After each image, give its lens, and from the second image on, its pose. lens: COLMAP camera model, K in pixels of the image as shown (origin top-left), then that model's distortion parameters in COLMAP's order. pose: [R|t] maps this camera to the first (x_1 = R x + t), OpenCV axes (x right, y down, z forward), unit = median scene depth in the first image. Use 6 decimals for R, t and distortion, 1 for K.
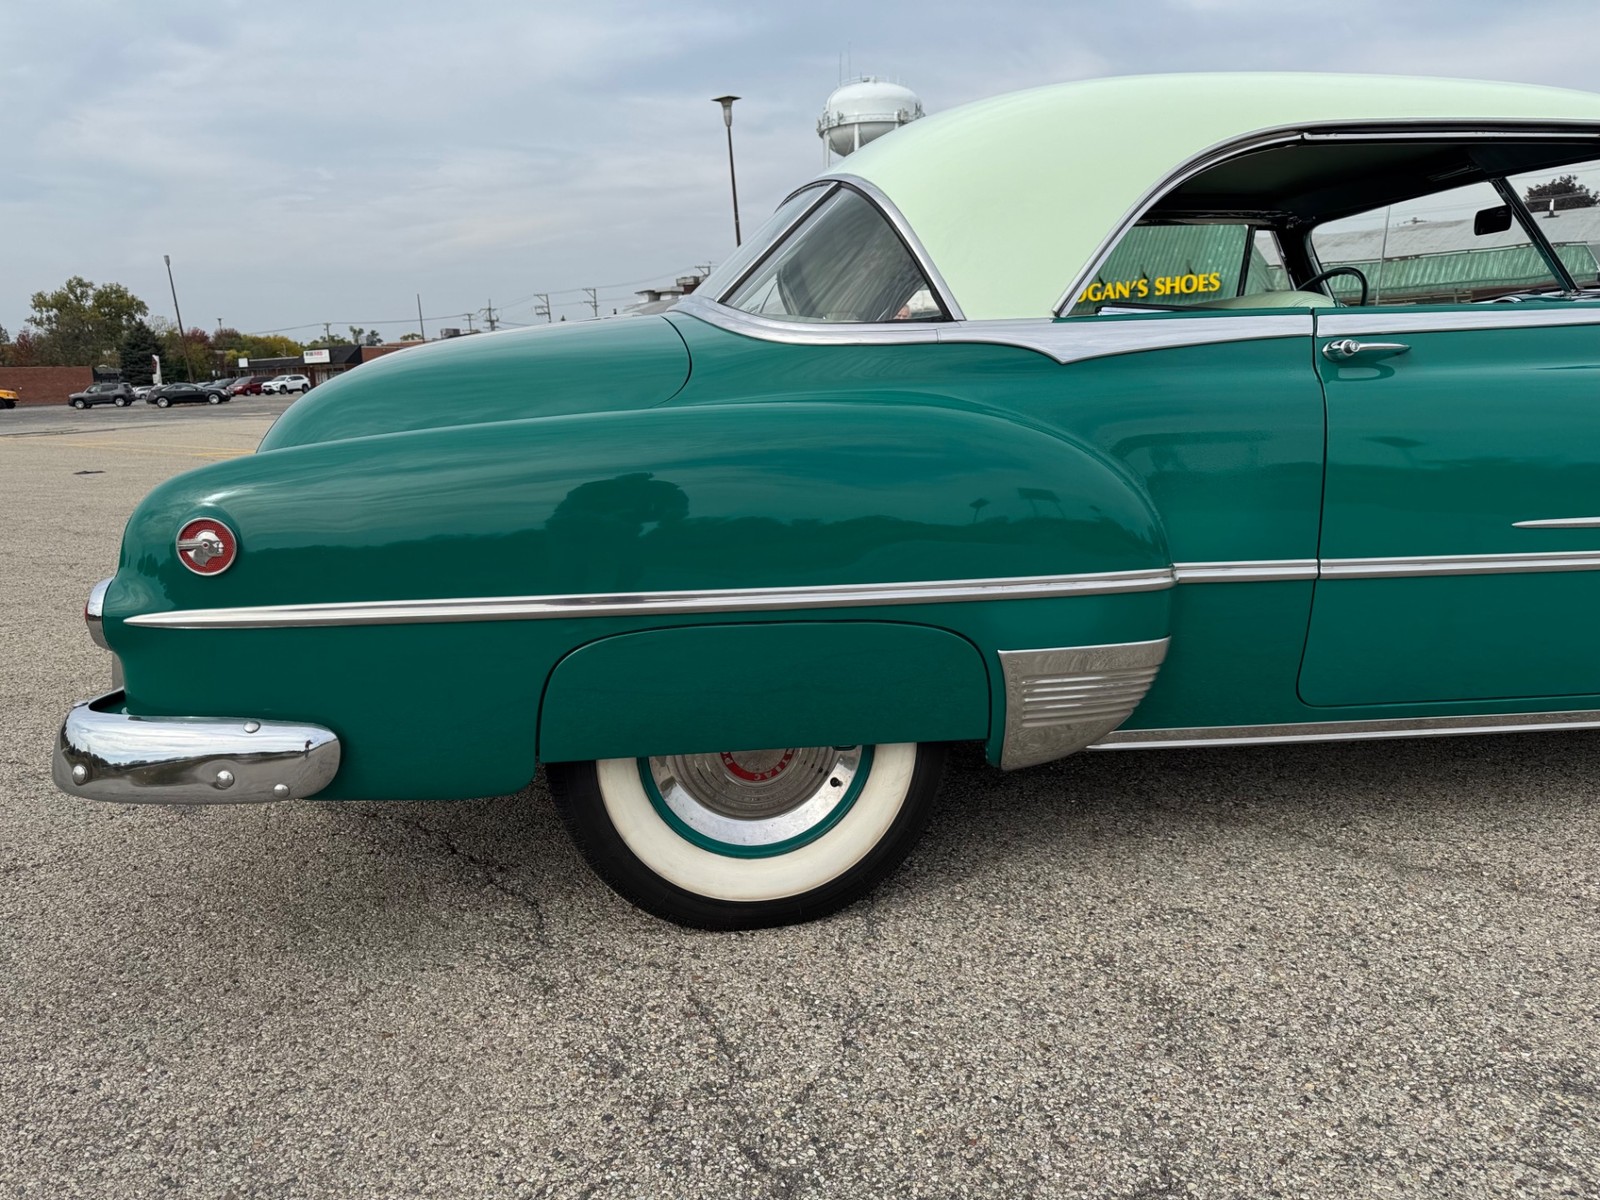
lens RADIAL K [[1131.1, 0, 821.7], [0, 1131.1, 594.7], [0, 0, 1]] dist [0.016279, -0.016841]
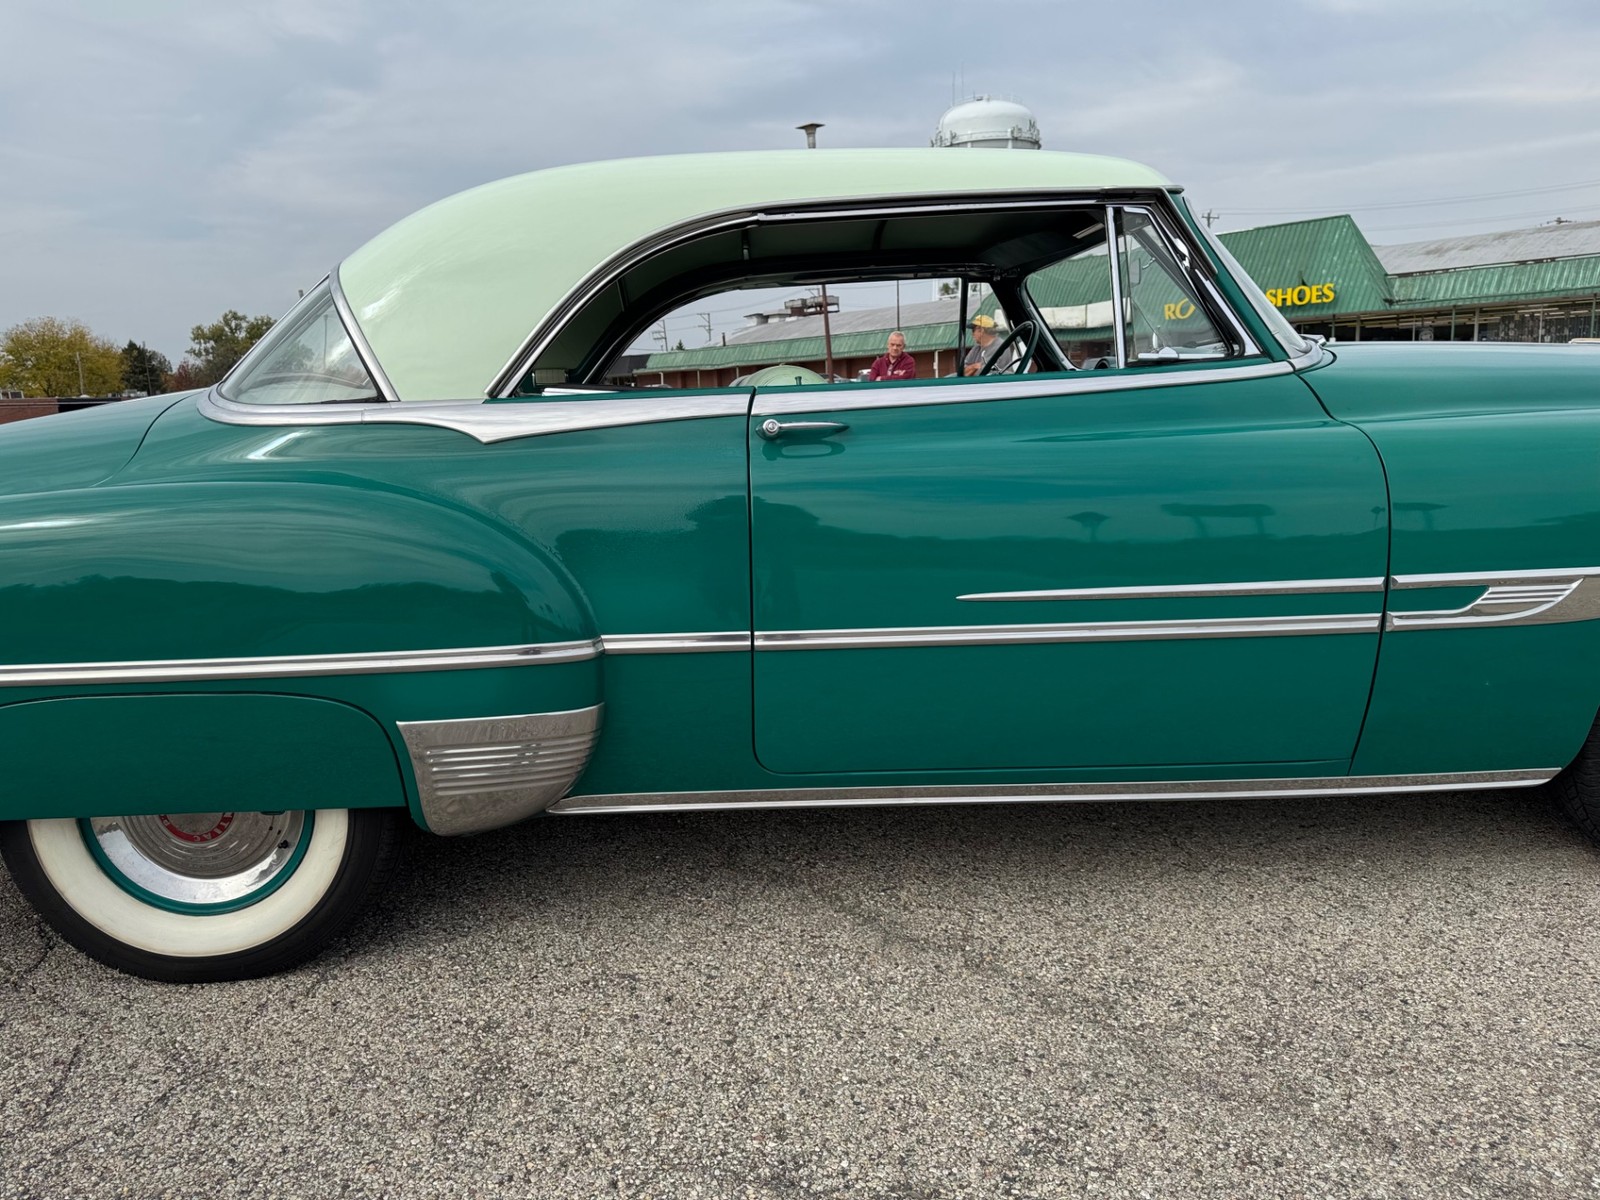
lens RADIAL K [[1131.1, 0, 813.9], [0, 1131.1, 592.1], [0, 0, 1]] dist [0.016279, -0.016841]
pose [[0.994592, 0.002408, -0.103827, 0.623852], [-0.004374, 0.999815, -0.018707, -0.050195], [0.103763, 0.019059, 0.994419, 0.002944]]
